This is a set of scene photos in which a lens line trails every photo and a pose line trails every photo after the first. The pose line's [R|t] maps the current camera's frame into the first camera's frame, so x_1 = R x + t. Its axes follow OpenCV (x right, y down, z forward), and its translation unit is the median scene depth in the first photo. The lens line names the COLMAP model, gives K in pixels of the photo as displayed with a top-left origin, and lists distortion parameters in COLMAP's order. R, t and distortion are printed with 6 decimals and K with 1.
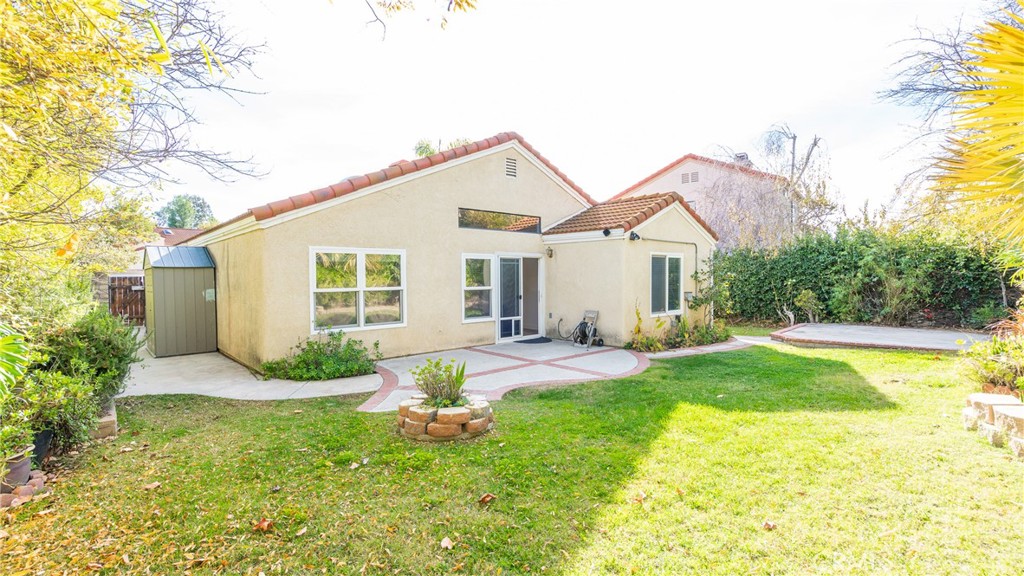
lens RADIAL K [[462.5, 0, 512.0], [0, 462.5, 288.0], [0, 0, 1]] dist [-0.001256, 0.000065]
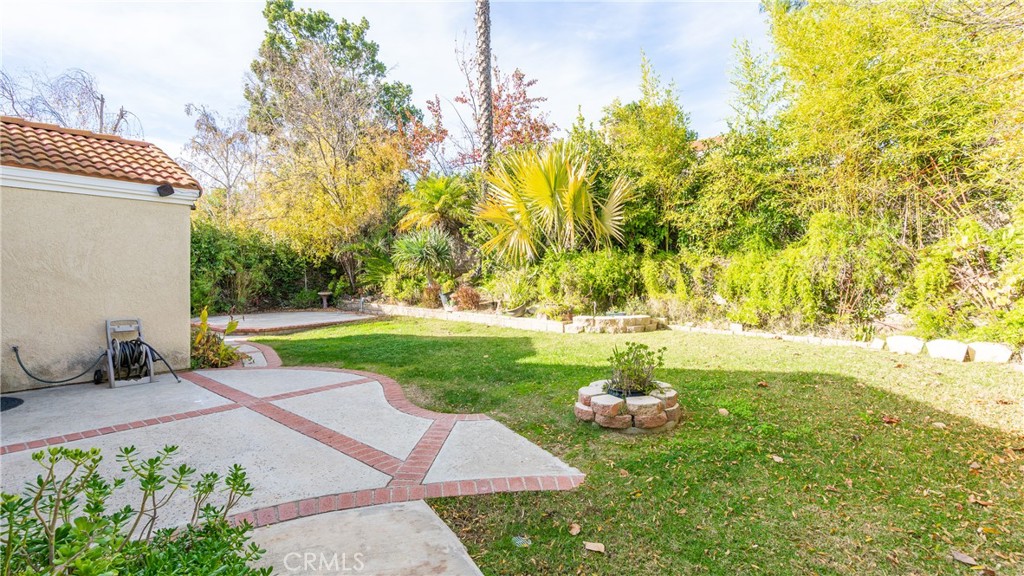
lens RADIAL K [[455.6, 0, 512.0], [0, 455.6, 288.0], [0, 0, 1]] dist [0.000477, 0.000069]
pose [[-0.117560, -0.025741, 0.992732, -0.199276], [0.023106, 0.999322, 0.028648, 0.001801], [-0.992797, 0.026306, -0.116885, 0.262048]]
